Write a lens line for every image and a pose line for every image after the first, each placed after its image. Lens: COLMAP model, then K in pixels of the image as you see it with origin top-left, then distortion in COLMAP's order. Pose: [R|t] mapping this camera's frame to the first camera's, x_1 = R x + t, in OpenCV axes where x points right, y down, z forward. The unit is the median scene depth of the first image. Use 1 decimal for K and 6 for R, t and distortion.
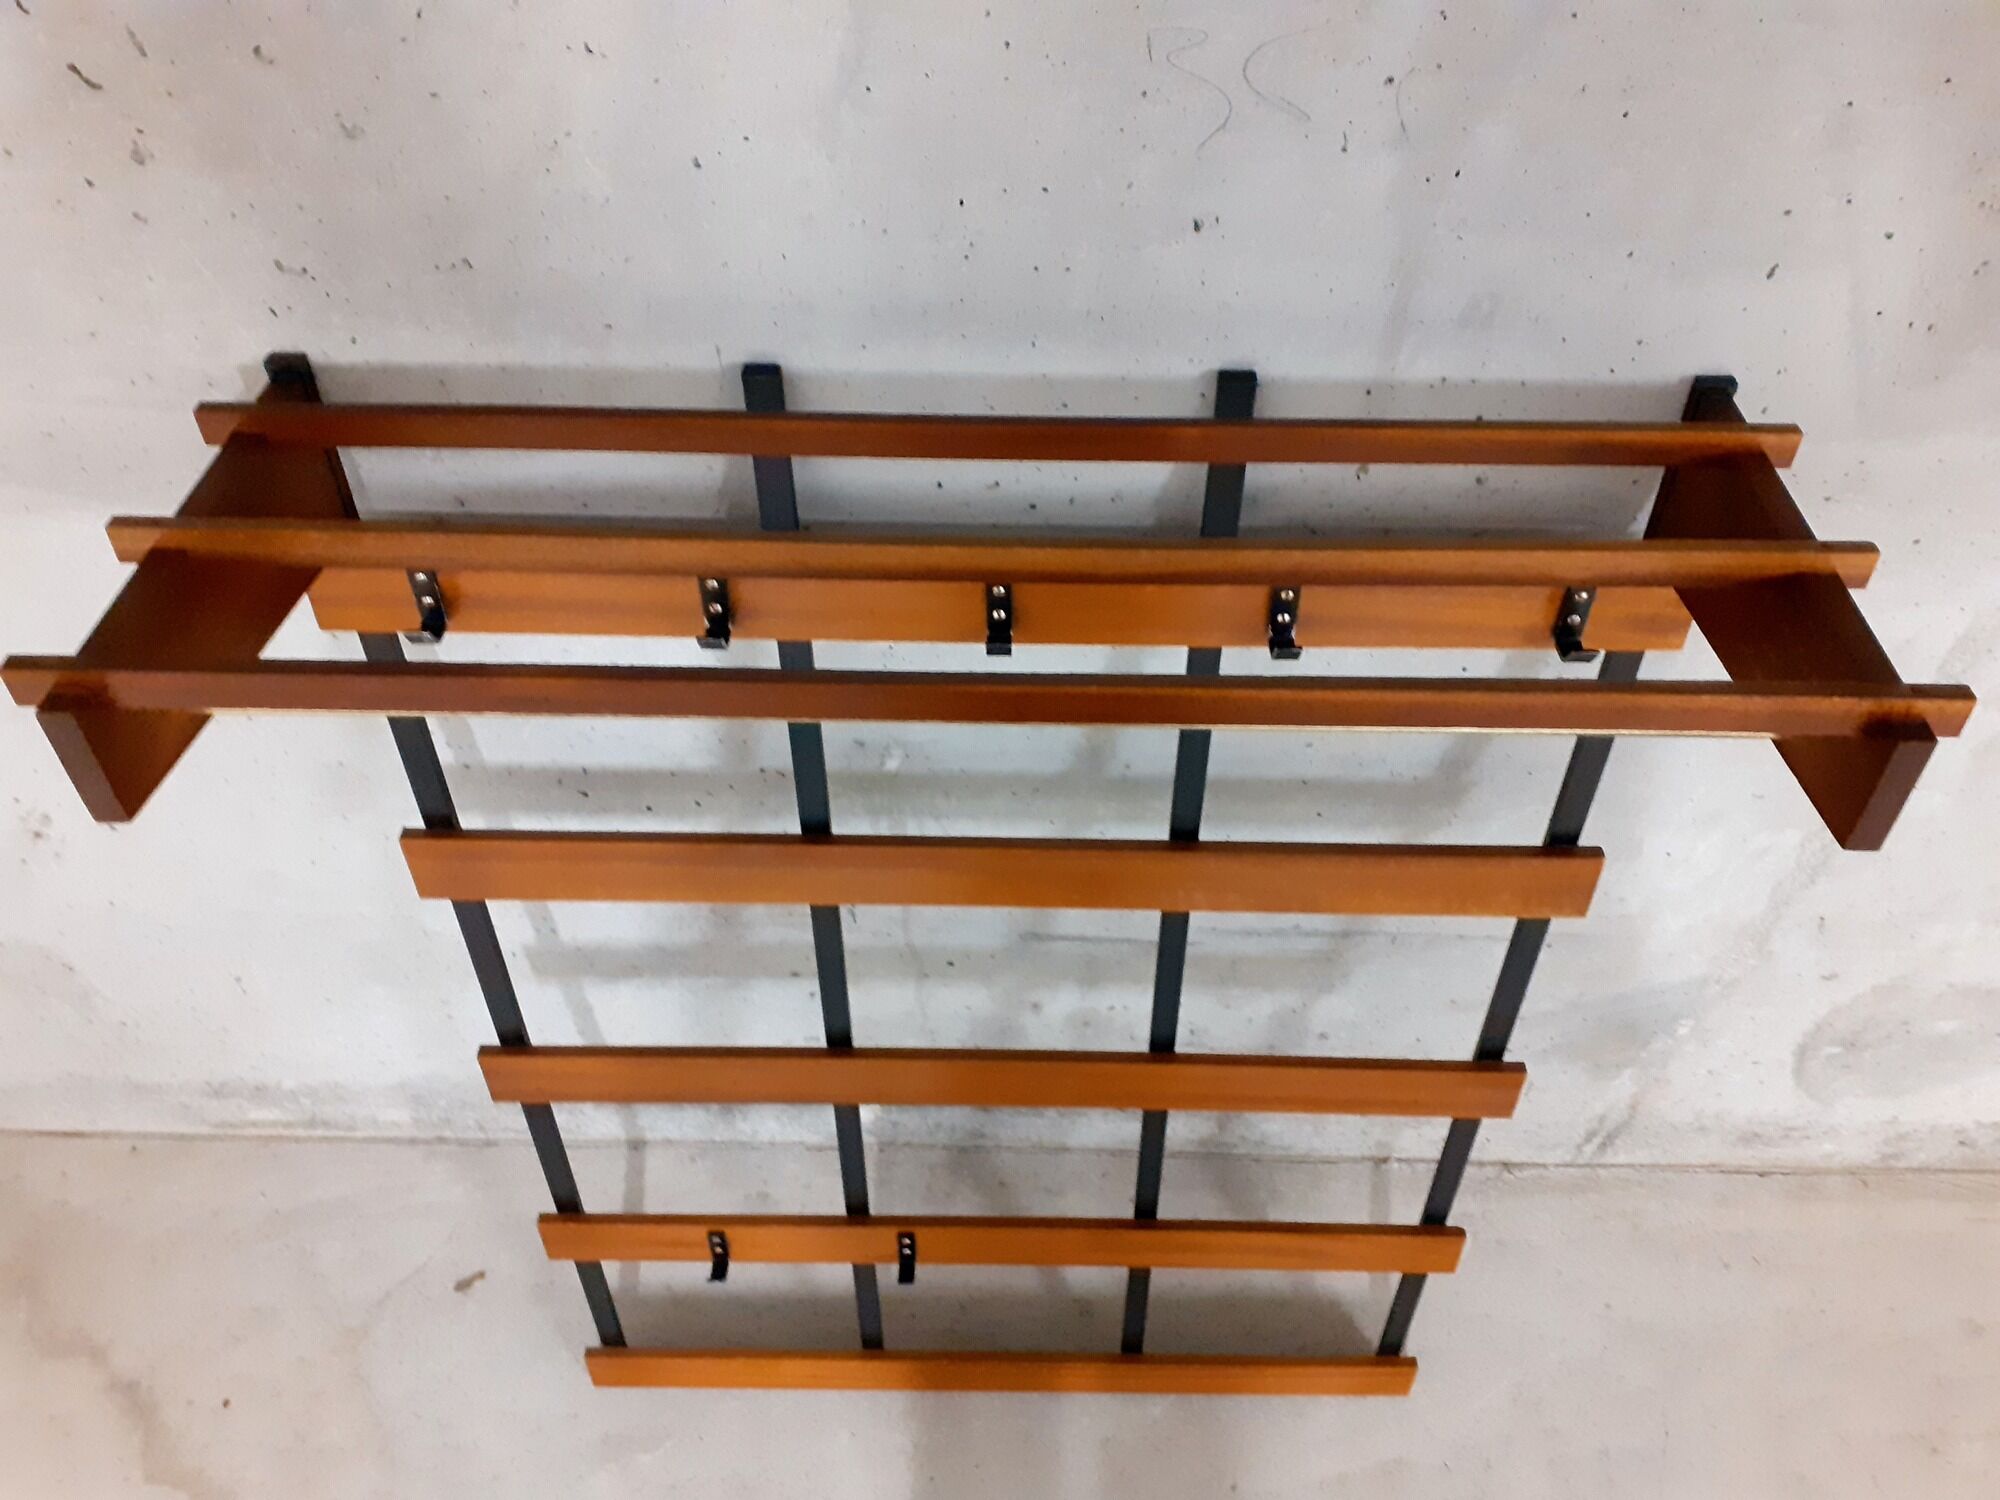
lens RADIAL K [[1601.9, 0, 1008.5], [0, 1601.9, 745.9], [0, 0, 1]] dist [0.036778, -0.067820]
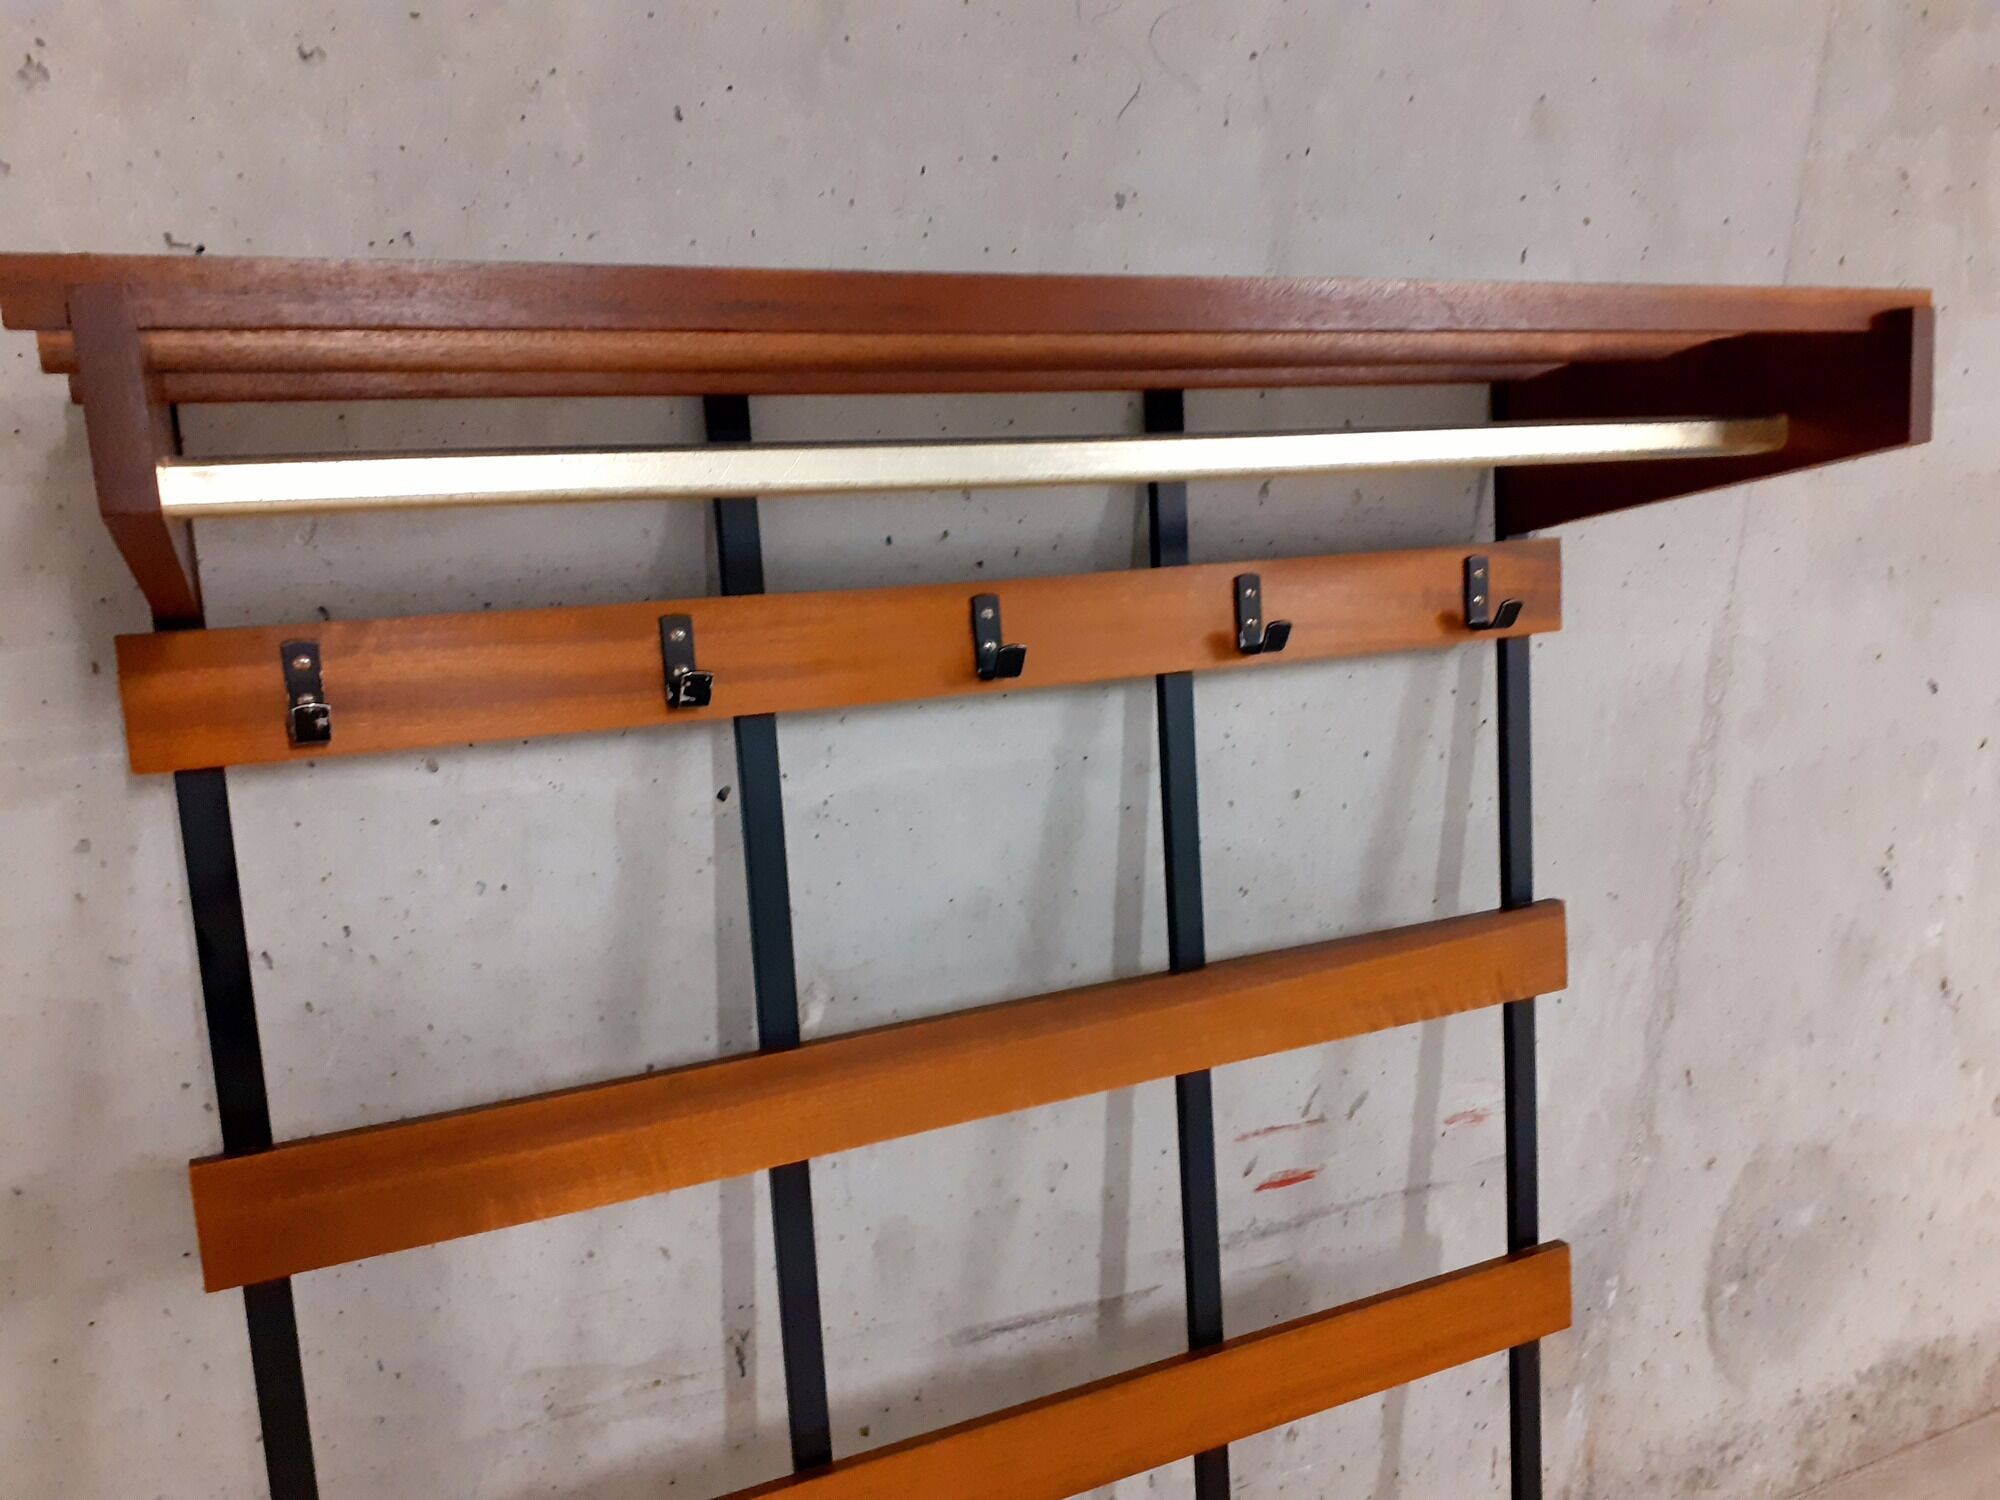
lens RADIAL K [[1584.1, 0, 1008.4], [0, 1584.1, 743.5], [0, 0, 1]] dist [0.047735, -0.062431]
pose [[0.894529, -0.110217, 0.433209, -0.253623], [0.341949, 0.792902, -0.504358, 0.271590], [-0.287904, 0.599298, 0.746963, 0.228165]]
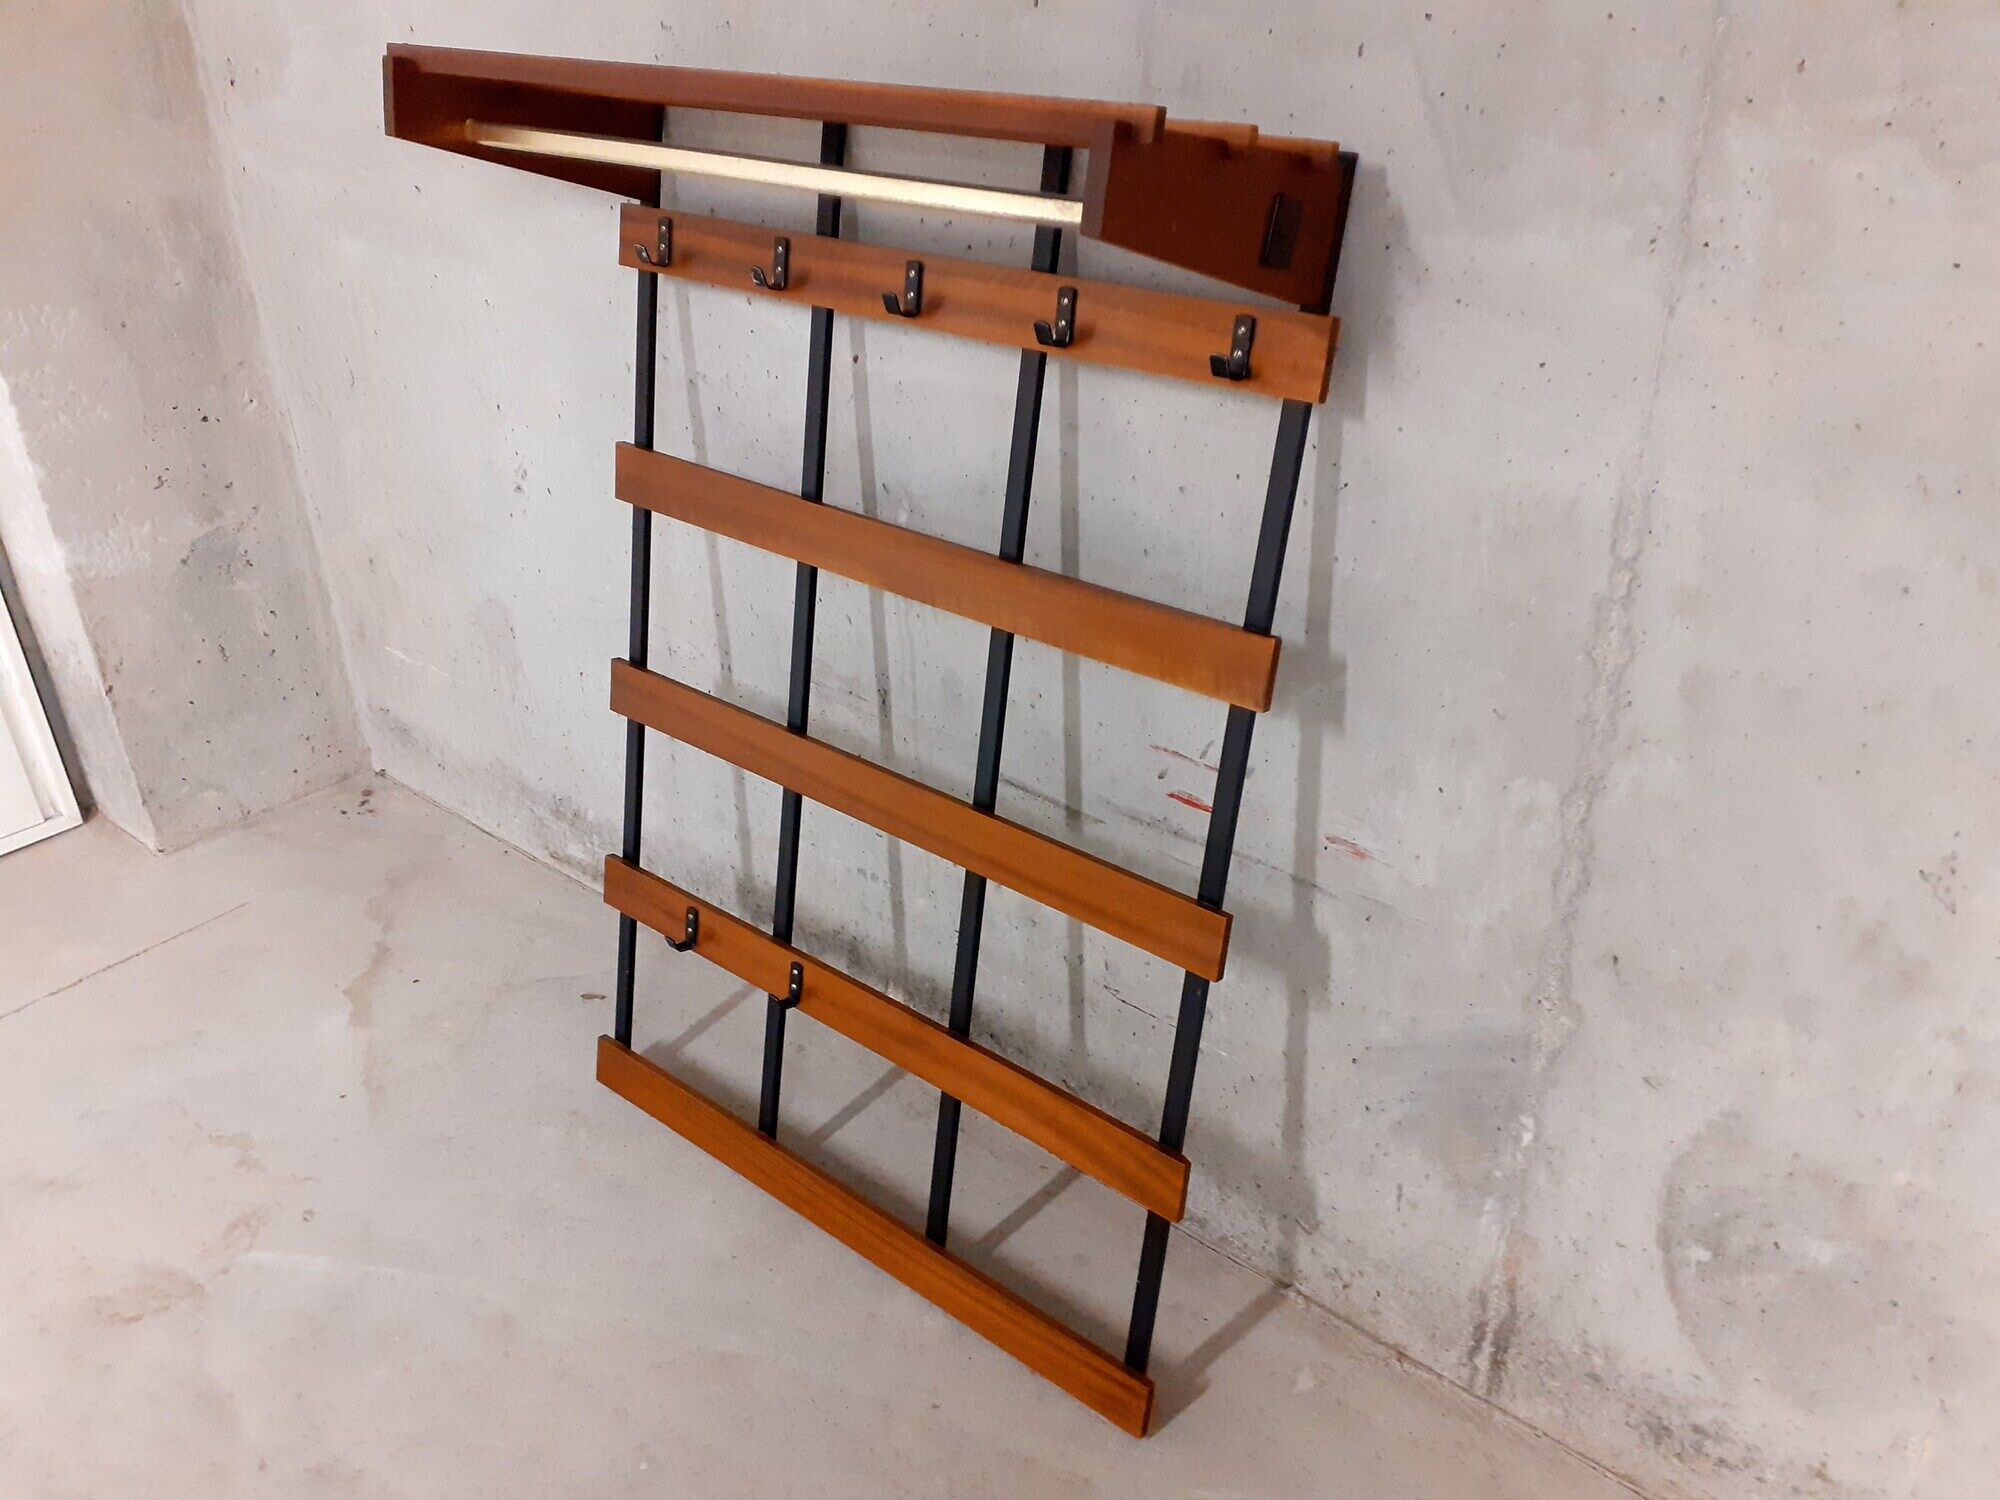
lens RADIAL K [[1584.0, 0, 1000.0], [0, 1584.0, 750.0], [0, 0, 1]] dist [0.106821, -0.209683]
pose [[0.772193, 0.289563, -0.565571, 0.648184], [-0.500498, 0.825561, -0.260674, 0.388946], [0.391432, 0.484358, 0.782418, 0.053958]]
